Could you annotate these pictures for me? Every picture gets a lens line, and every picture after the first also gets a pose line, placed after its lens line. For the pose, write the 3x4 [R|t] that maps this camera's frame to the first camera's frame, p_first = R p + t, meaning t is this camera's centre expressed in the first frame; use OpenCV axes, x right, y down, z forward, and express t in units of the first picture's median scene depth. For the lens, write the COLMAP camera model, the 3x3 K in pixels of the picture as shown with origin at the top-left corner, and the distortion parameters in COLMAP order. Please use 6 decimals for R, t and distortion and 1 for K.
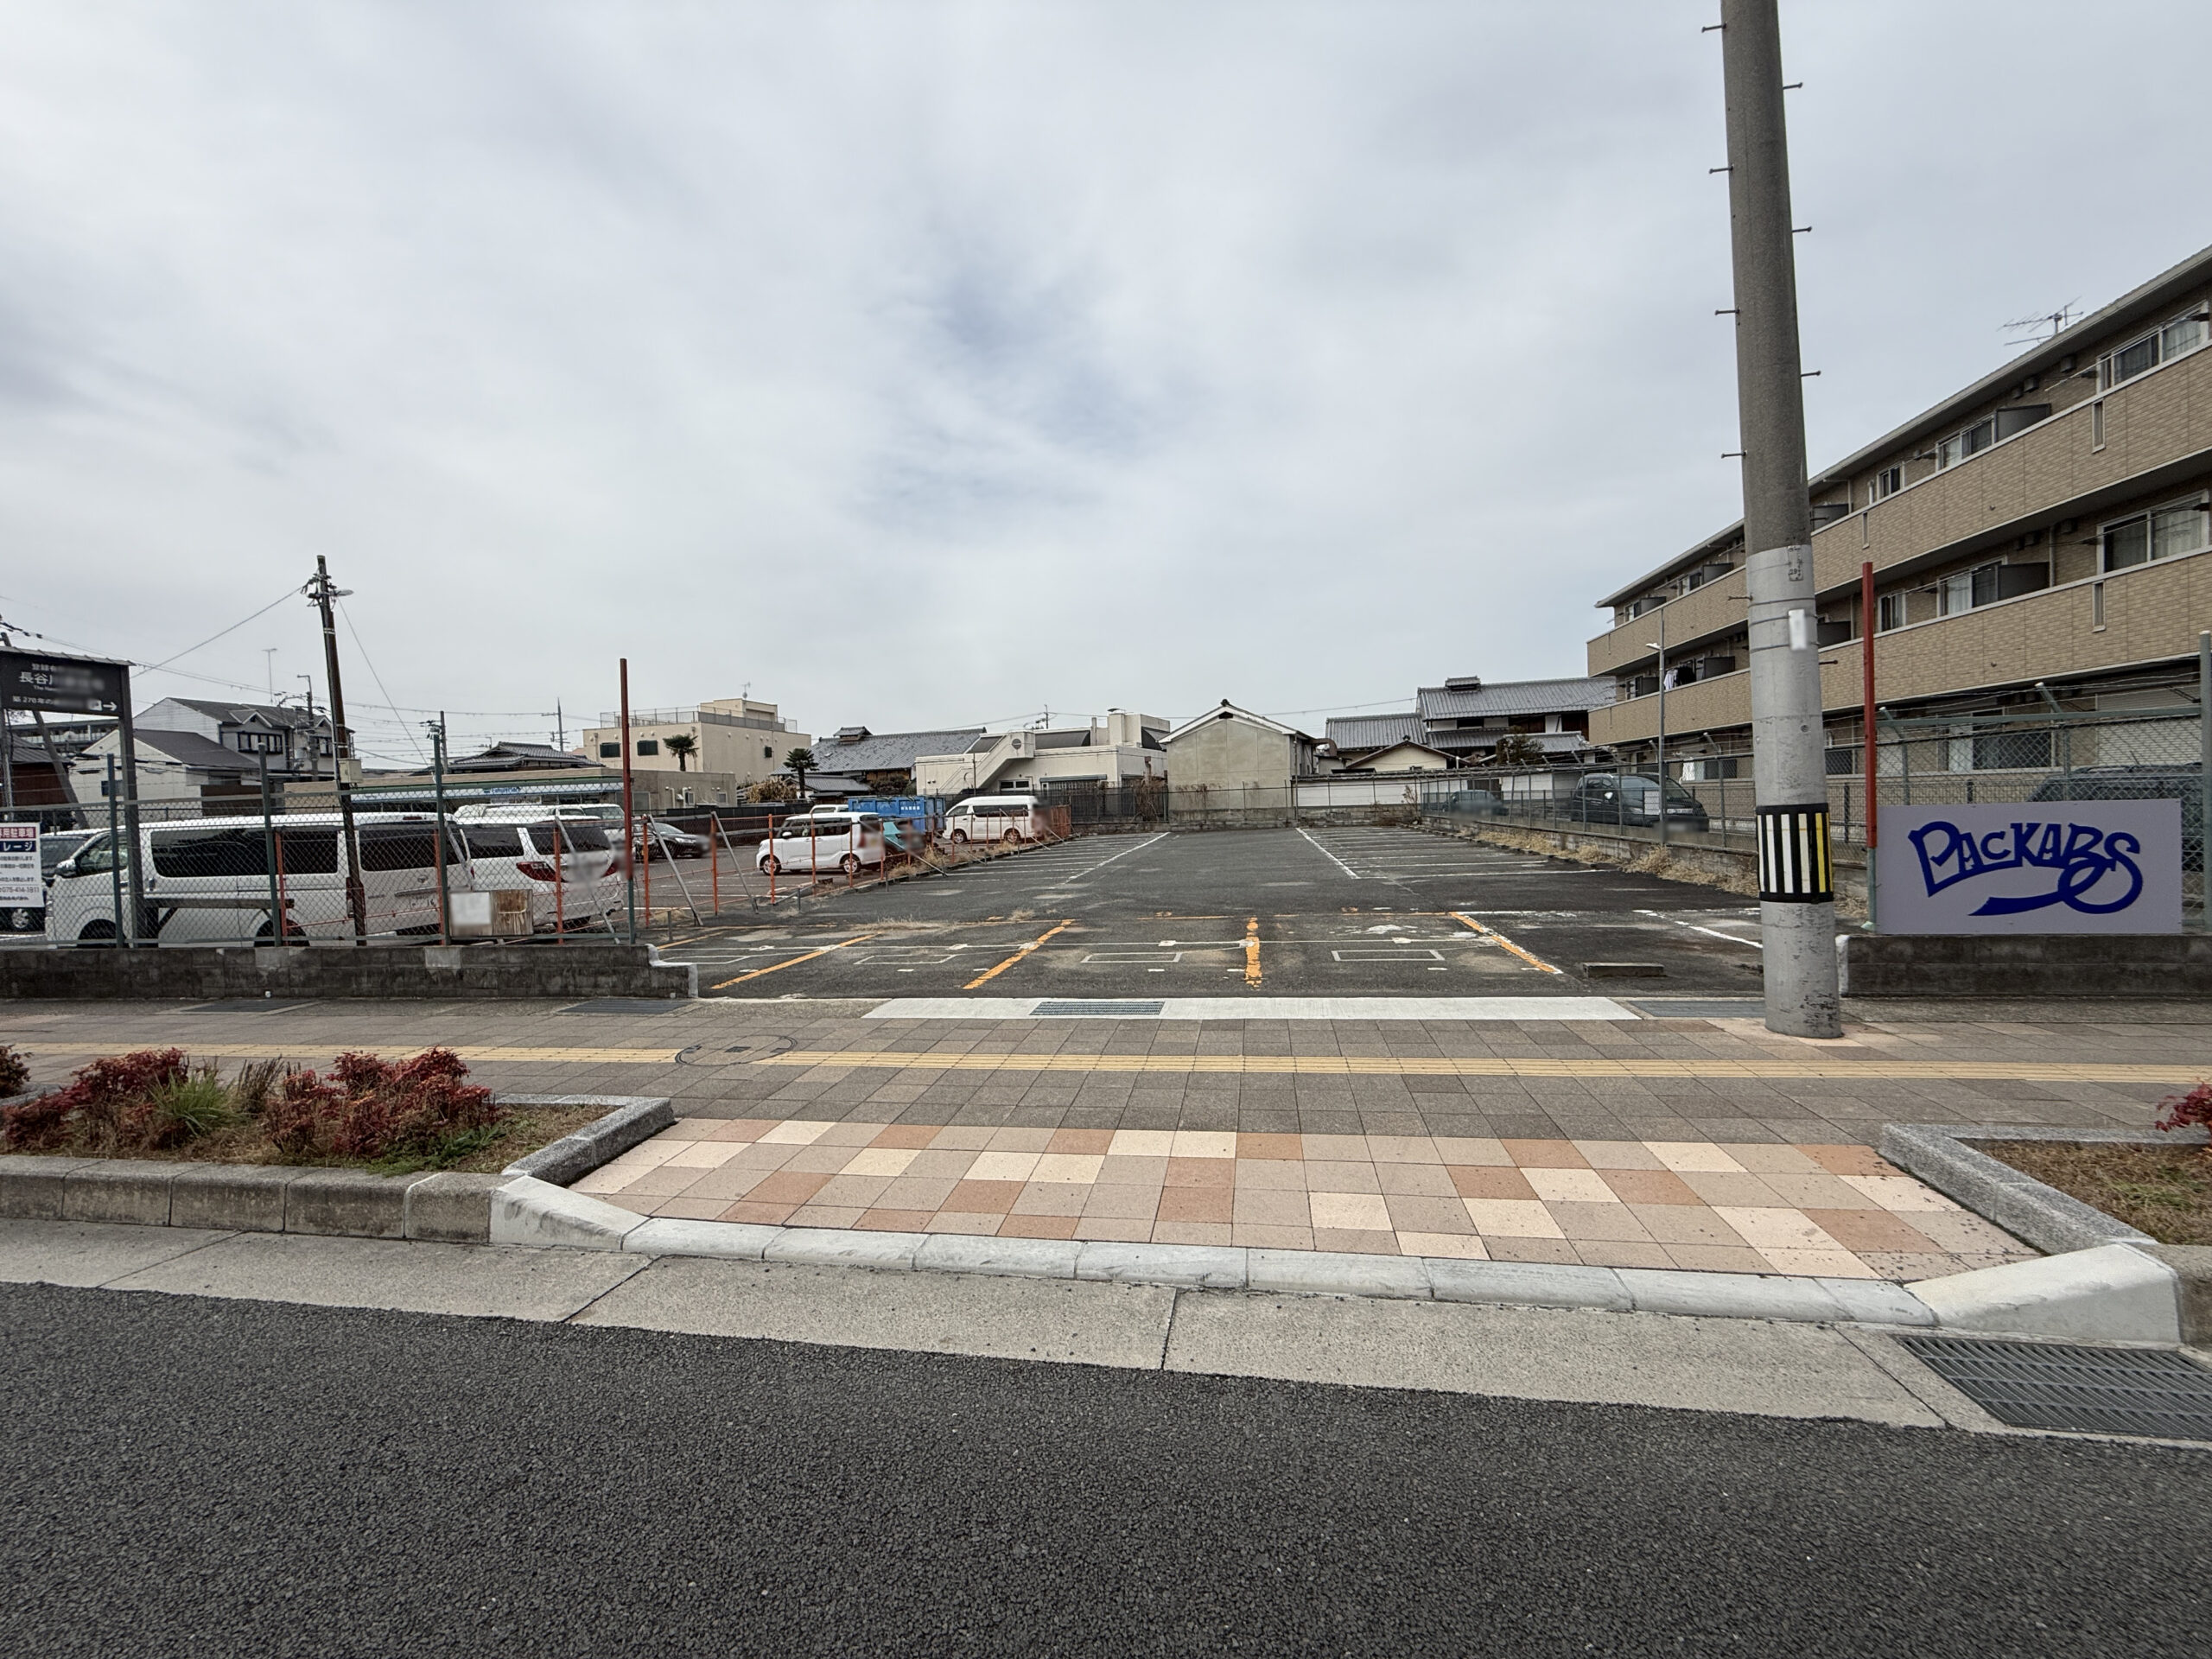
lens RADIAL K [[876.0, 0, 1101.3], [0, 876.0, 830.2], [0, 0, 1]] dist [-0.000354, 0.000035]
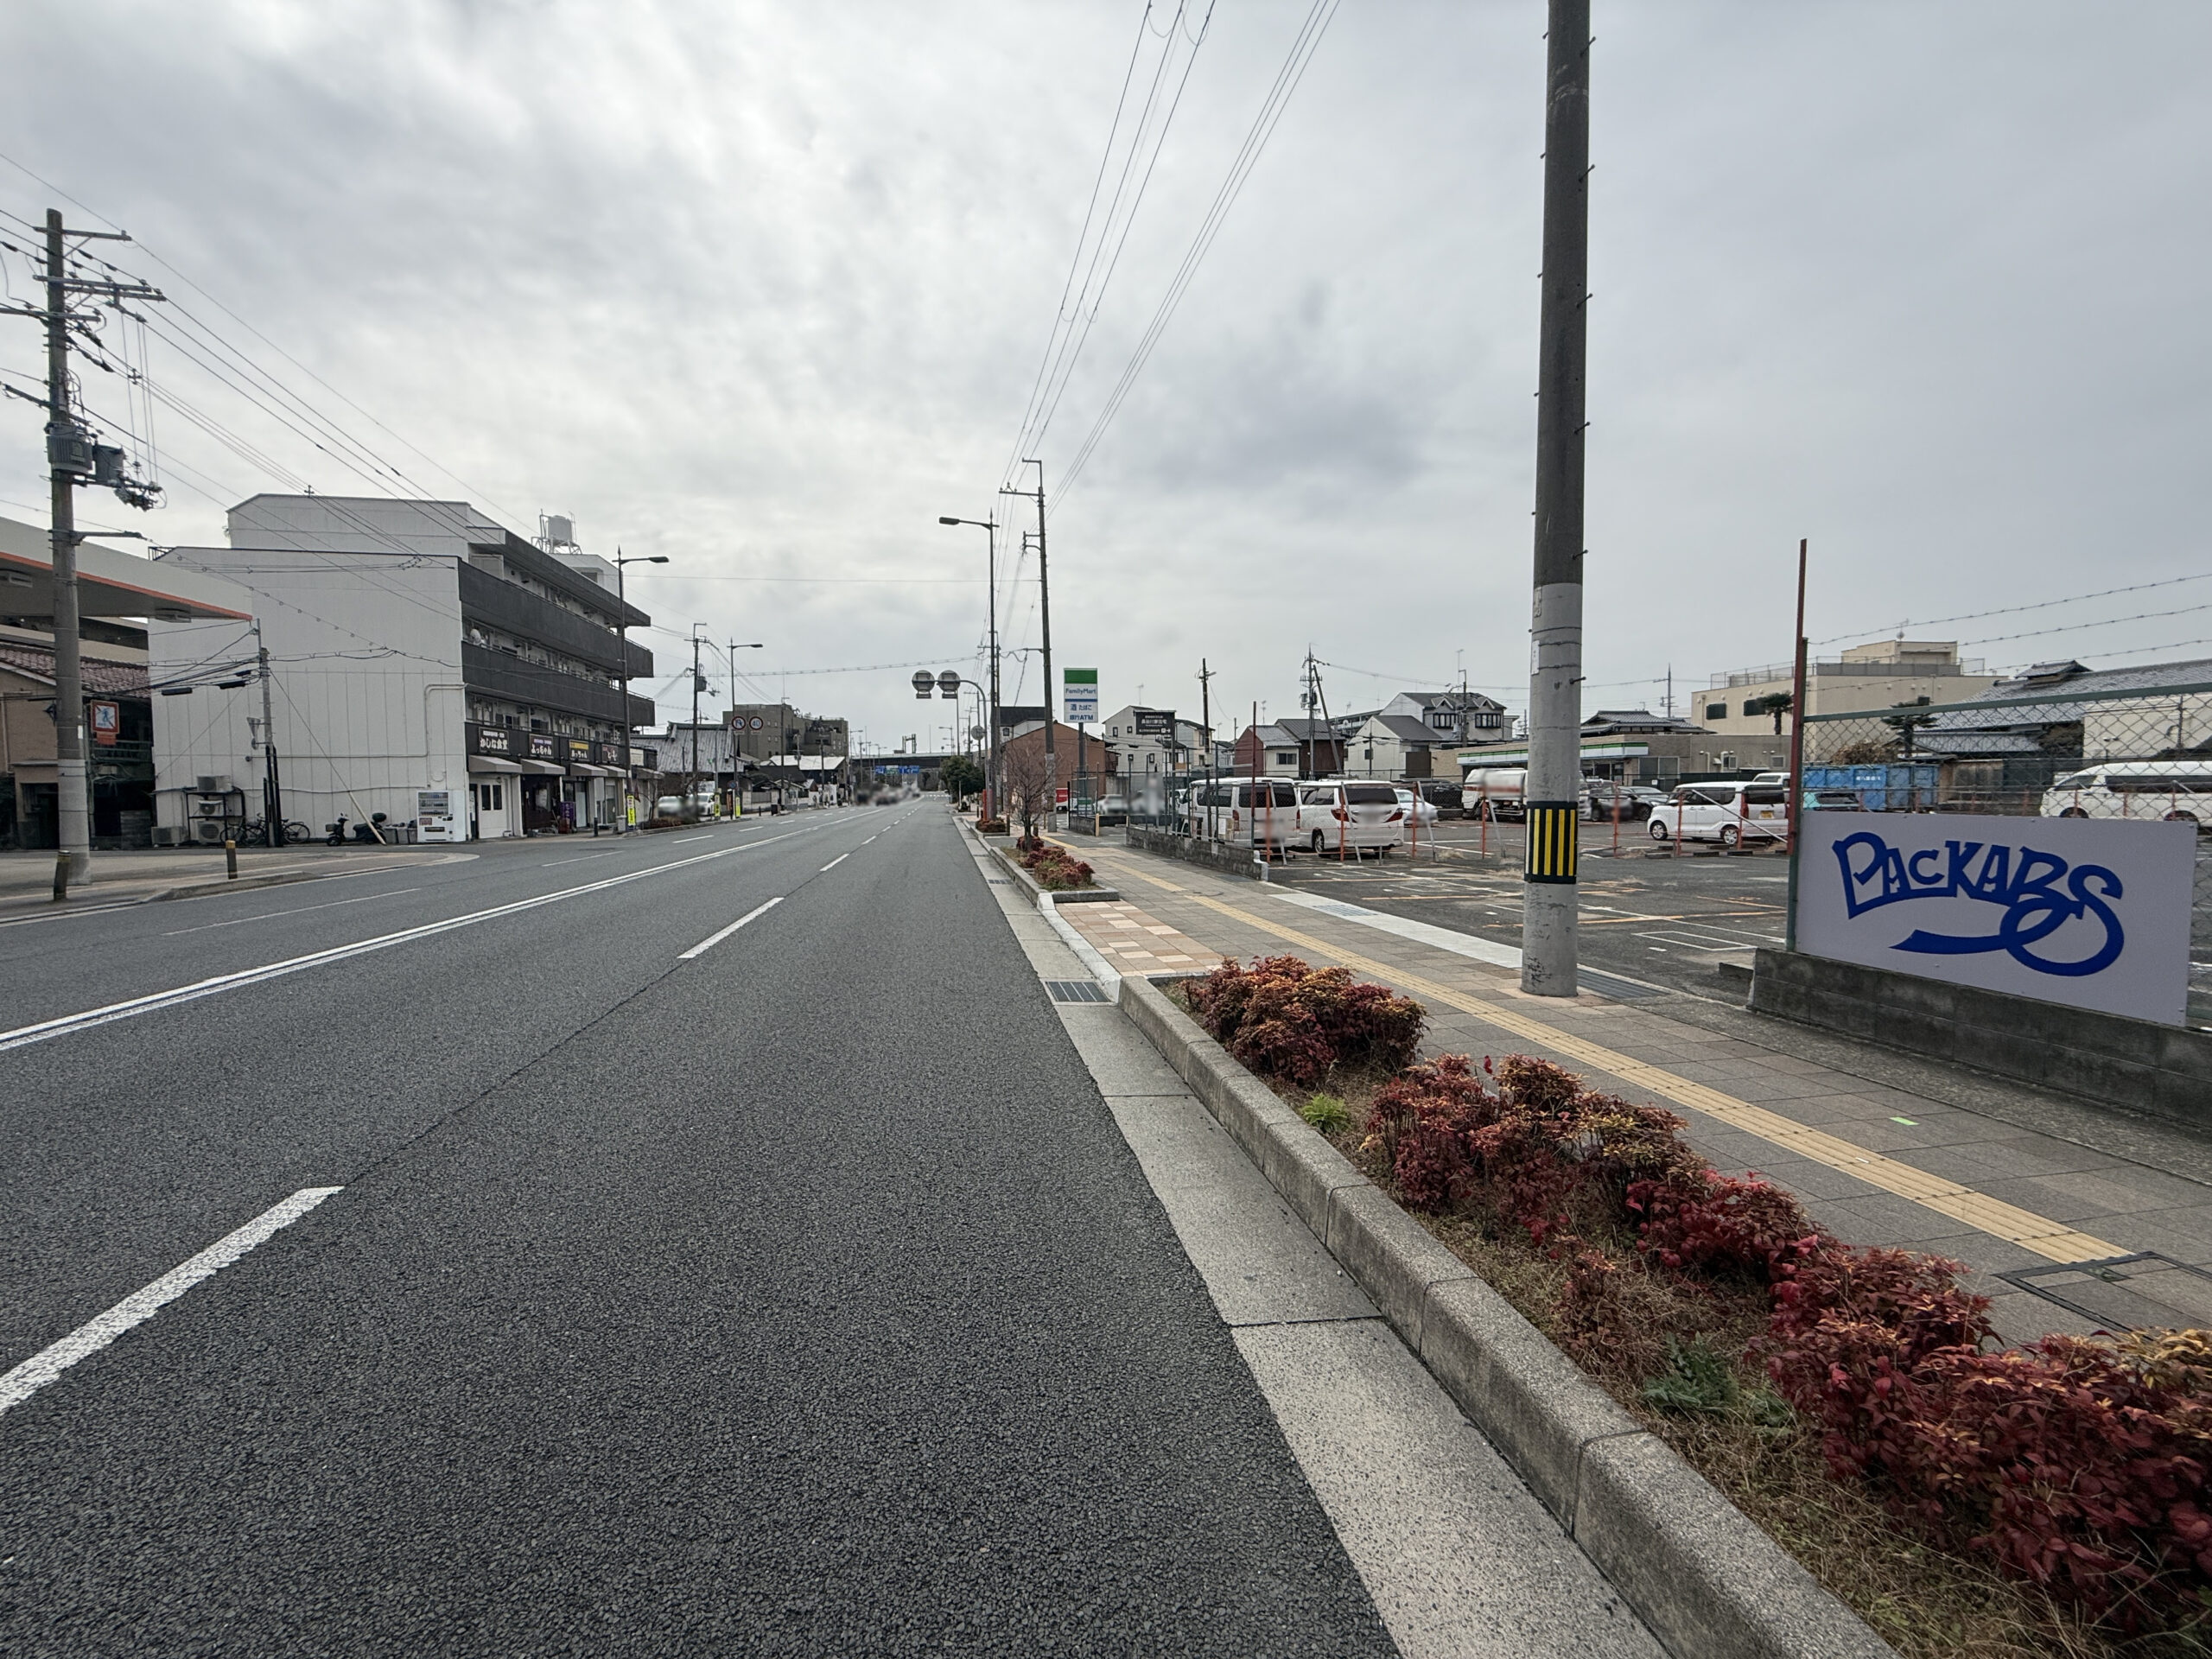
lens RADIAL K [[876.1, 0, 1100.7], [0, 876.1, 830.1], [0, 0, 1]] dist [0.001188, -0.000724]
pose [[0.351646, 0.075961, -0.933046, 0.653261], [-0.031979, 0.997095, 0.069123, -0.020660], [0.935587, 0.005531, 0.353053, 0.002072]]
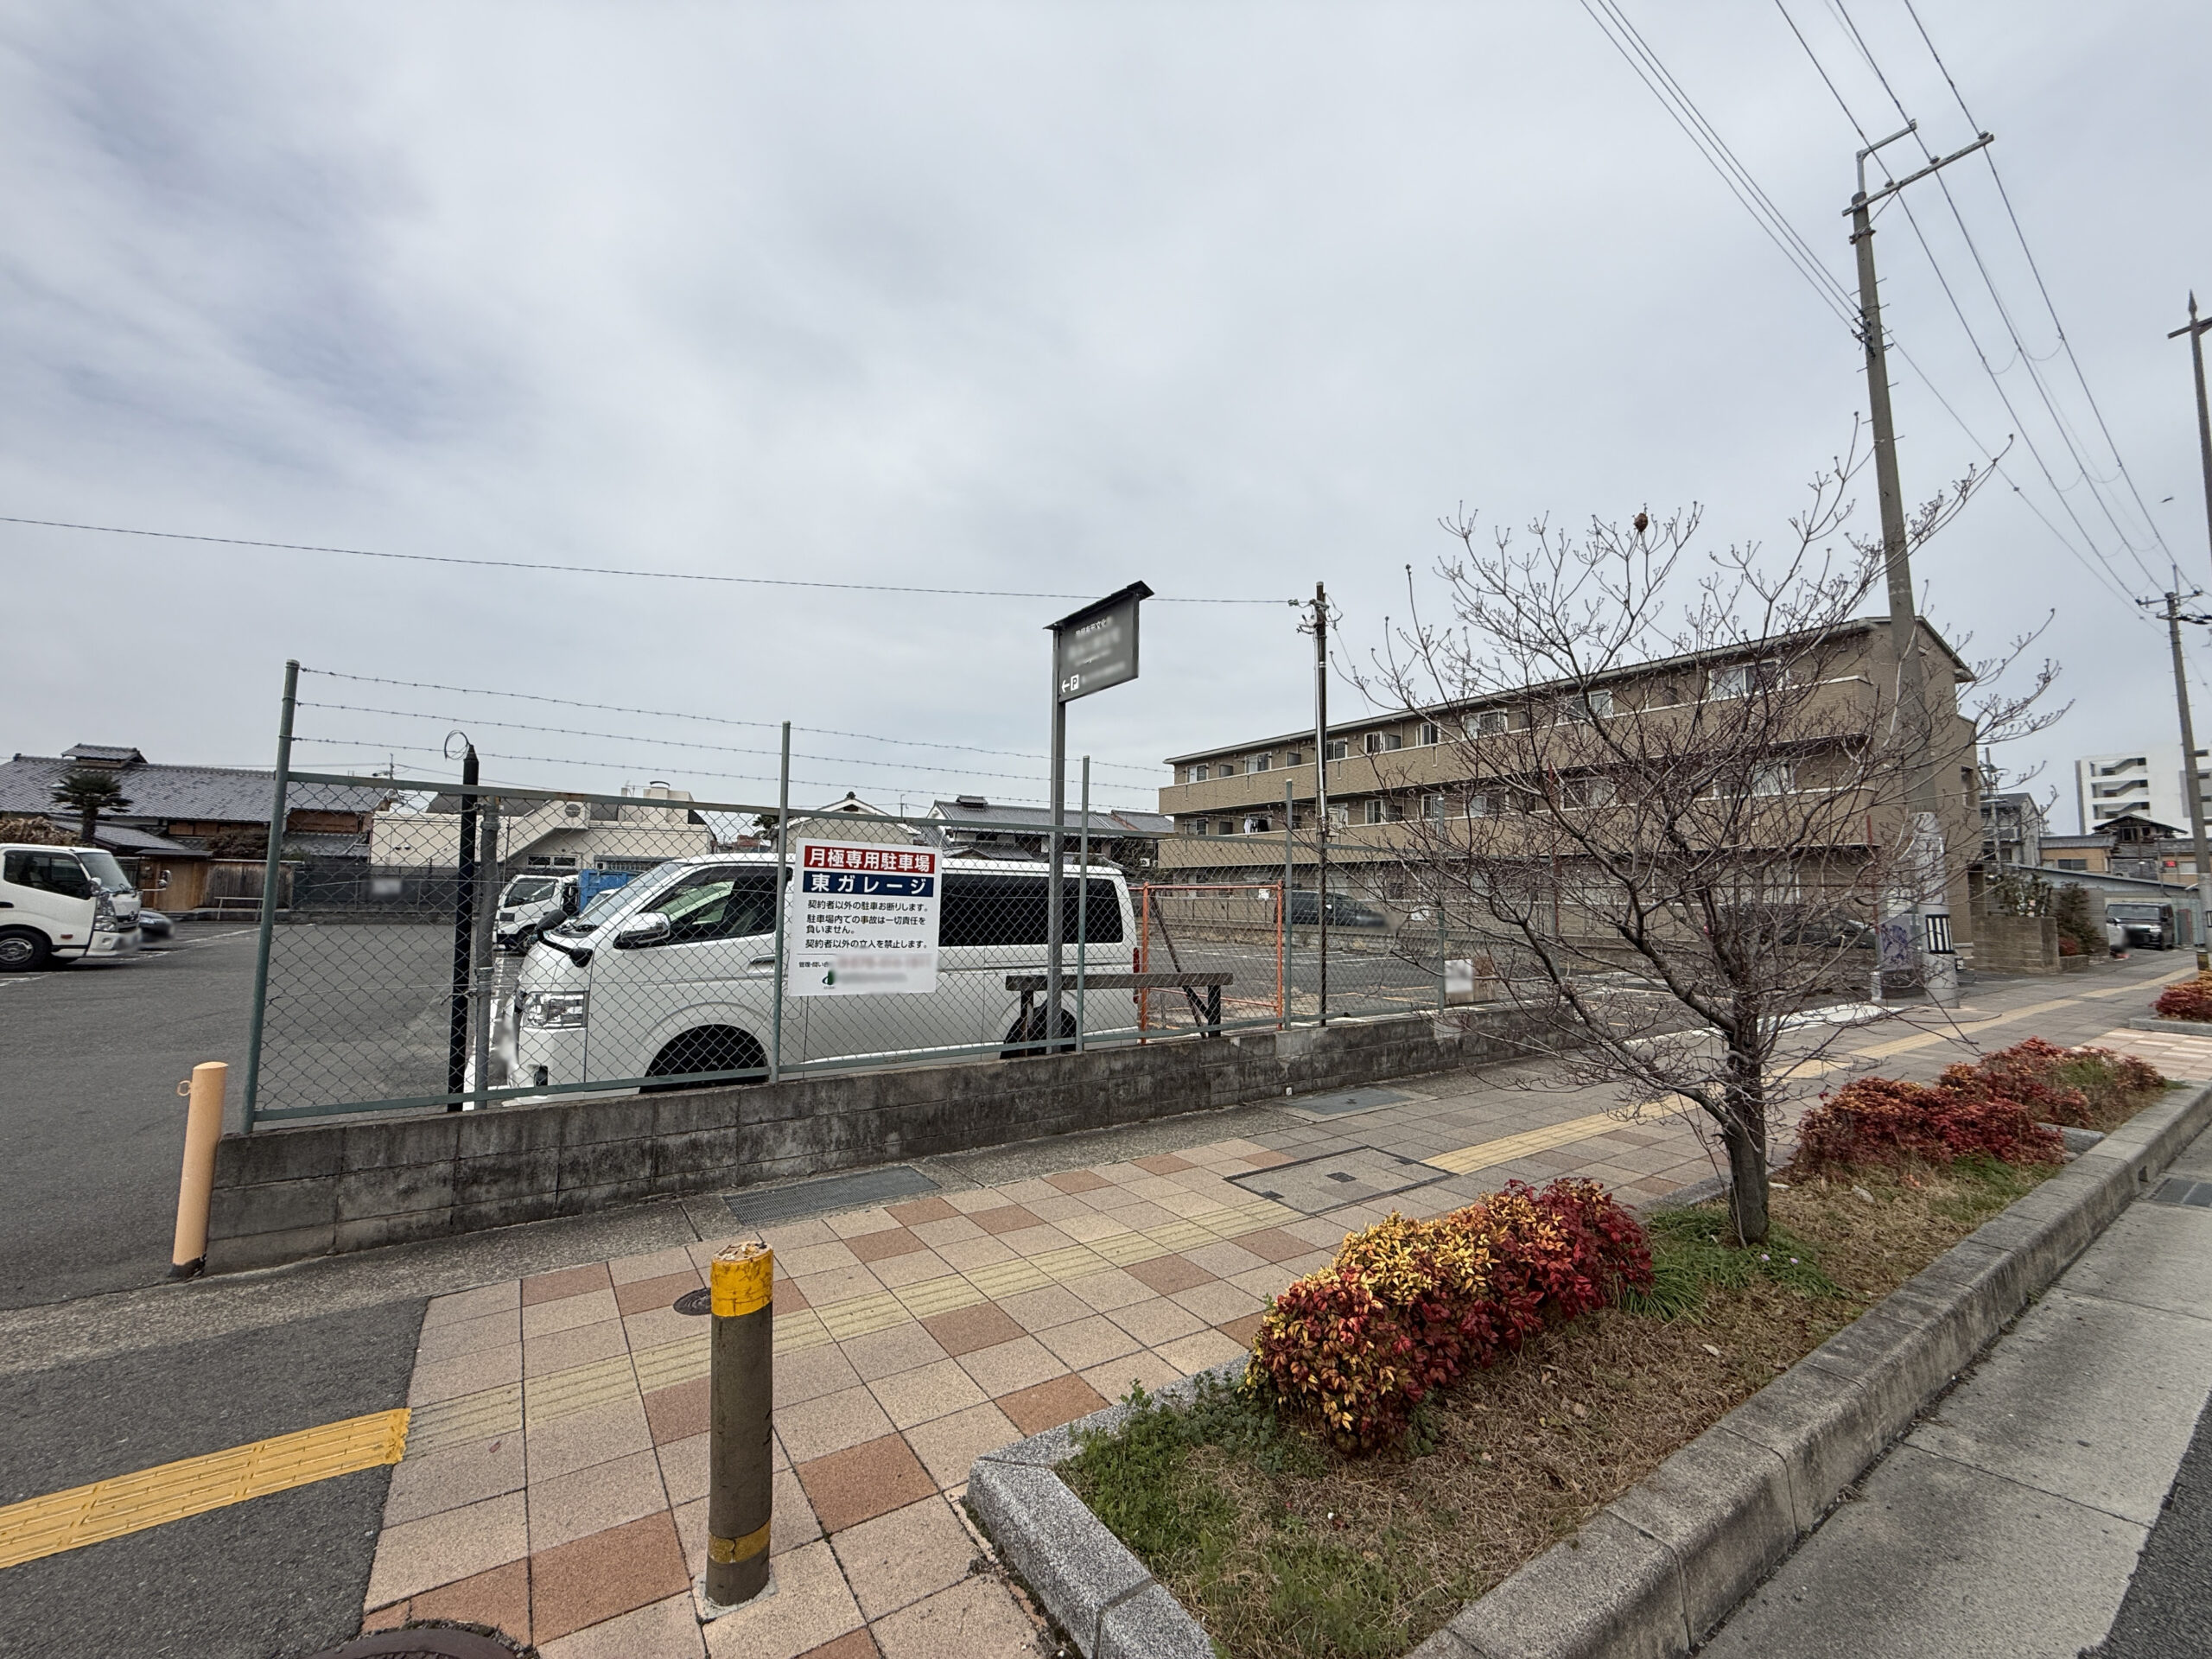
lens RADIAL K [[876.1, 0, 1100.7], [0, 876.1, 830.1], [0, 0, 1]] dist [0.001188, -0.000724]
pose [[0.717622, 0.101006, 0.689069, -1.014847], [-0.018912, 0.991888, -0.125698, 0.034248], [-0.696176, 0.077172, 0.713711, 0.328697]]
